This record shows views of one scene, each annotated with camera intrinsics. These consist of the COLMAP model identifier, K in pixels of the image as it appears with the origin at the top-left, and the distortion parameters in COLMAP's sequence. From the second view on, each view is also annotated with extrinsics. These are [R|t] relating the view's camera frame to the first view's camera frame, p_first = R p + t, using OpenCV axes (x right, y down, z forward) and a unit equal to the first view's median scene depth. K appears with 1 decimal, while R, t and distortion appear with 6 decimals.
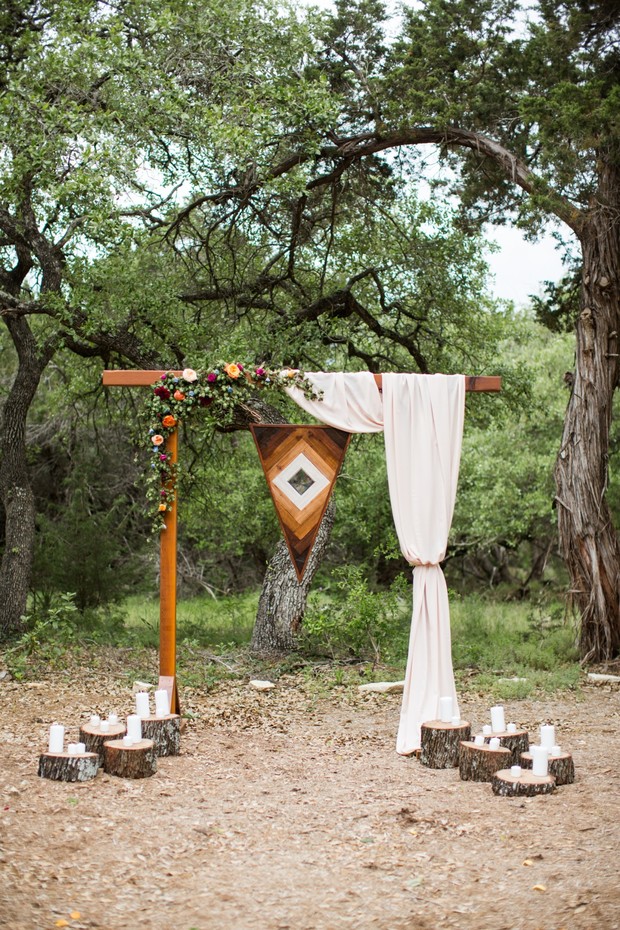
lens RADIAL K [[1346.6, 0, 310.0], [0, 1346.6, 465.0], [0, 0, 1]] dist [-0.174719, 0.379065]
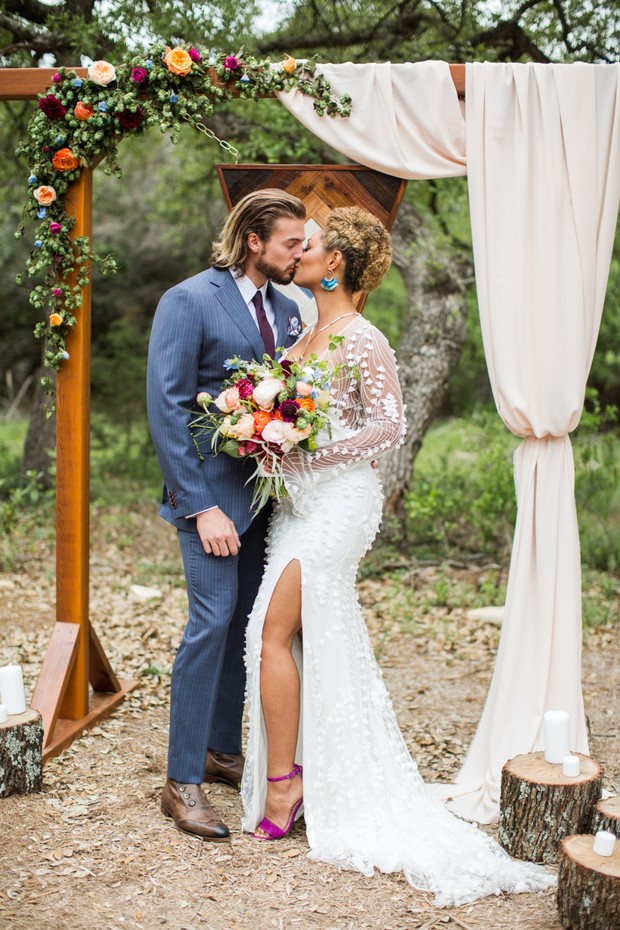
lens RADIAL K [[1346.6, 0, 310.0], [0, 1346.6, 465.0], [0, 0, 1]] dist [-0.174719, 0.379065]
pose [[0.984381, 0.030218, -0.173440, 0.088001], [-0.006935, 0.991051, 0.133305, 0.016901], [0.175916, -0.130020, 0.975781, 0.479708]]
